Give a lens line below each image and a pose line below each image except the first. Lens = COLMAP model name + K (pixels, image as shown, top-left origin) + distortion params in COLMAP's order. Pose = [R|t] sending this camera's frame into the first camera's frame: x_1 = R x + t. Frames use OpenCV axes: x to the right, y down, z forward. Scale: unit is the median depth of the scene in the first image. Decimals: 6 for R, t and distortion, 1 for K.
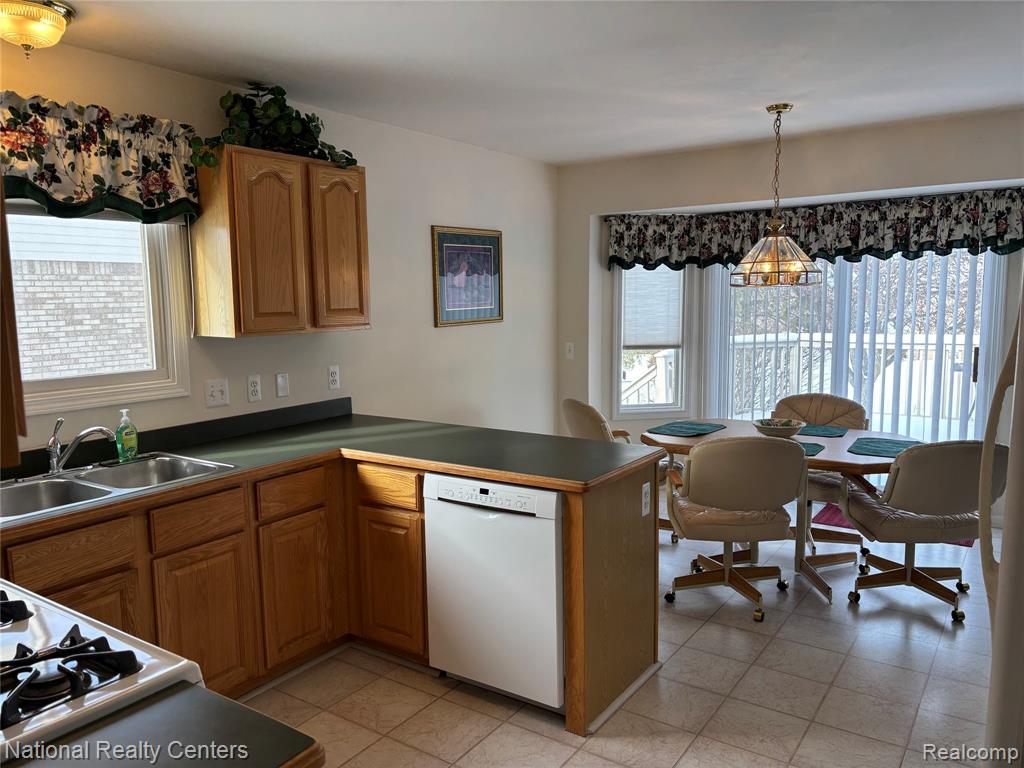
lens RADIAL K [[766.1, 0, 497.6], [0, 766.1, 388.7], [0, 0, 1]] dist [0.005386, -0.001872]
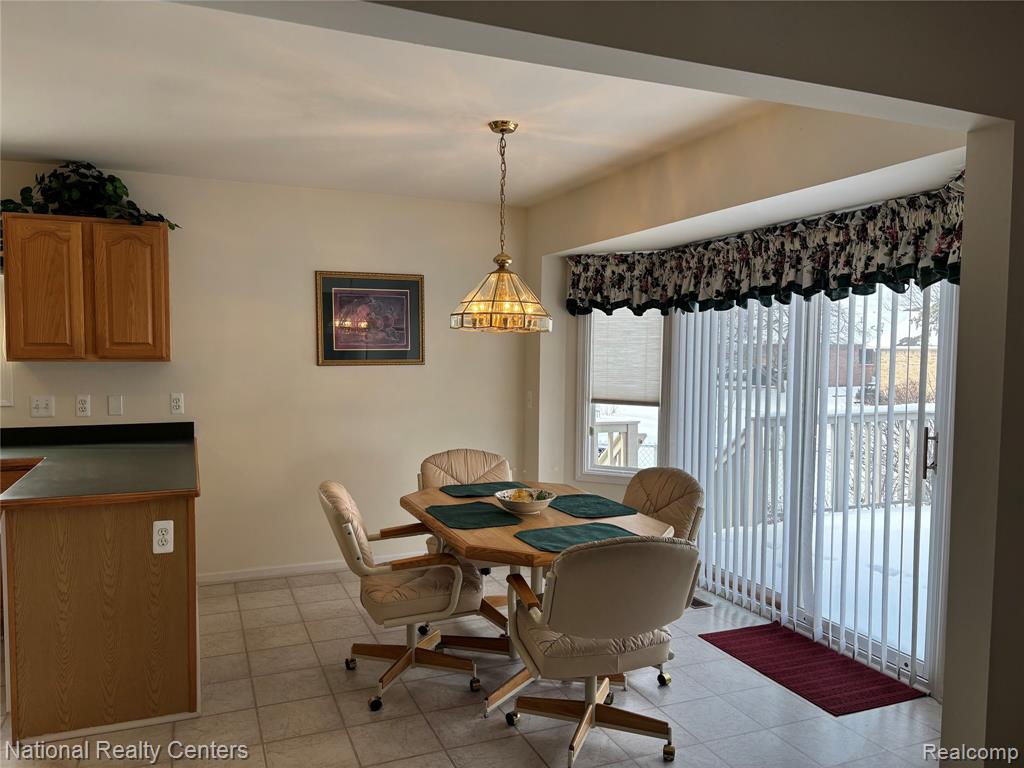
lens RADIAL K [[759.4, 0, 512.0], [0, 759.4, 384.0], [0, 0, 1]] dist [0.027006, -0.001236]
pose [[0.848043, 0.050702, -0.527496, 0.647112], [-0.088226, 0.995029, -0.046199, -0.027791], [0.522531, 0.085718, 0.848301, 0.225651]]
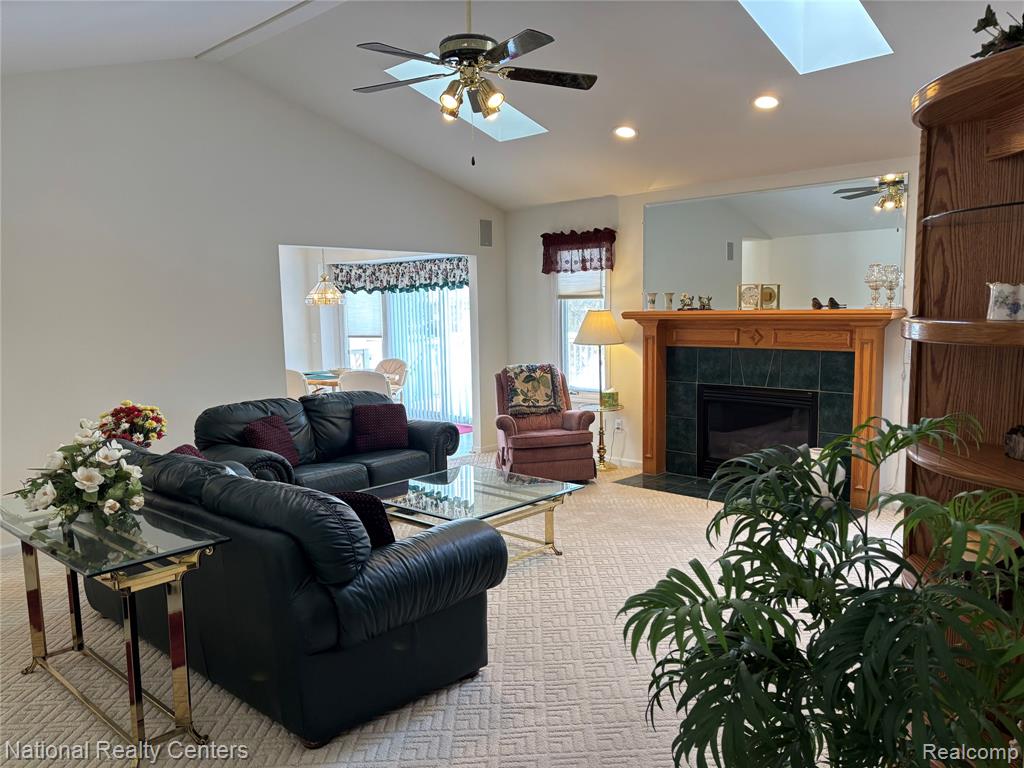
lens RADIAL K [[759.4, 0, 512.0], [0, 759.4, 384.0], [0, 0, 1]] dist [0.027006, -0.001236]
pose [[0.989380, 0.016917, -0.144361, 0.939566], [-0.018874, 0.999747, -0.012201, 0.082725], [0.144118, 0.014796, 0.989450, -0.821098]]
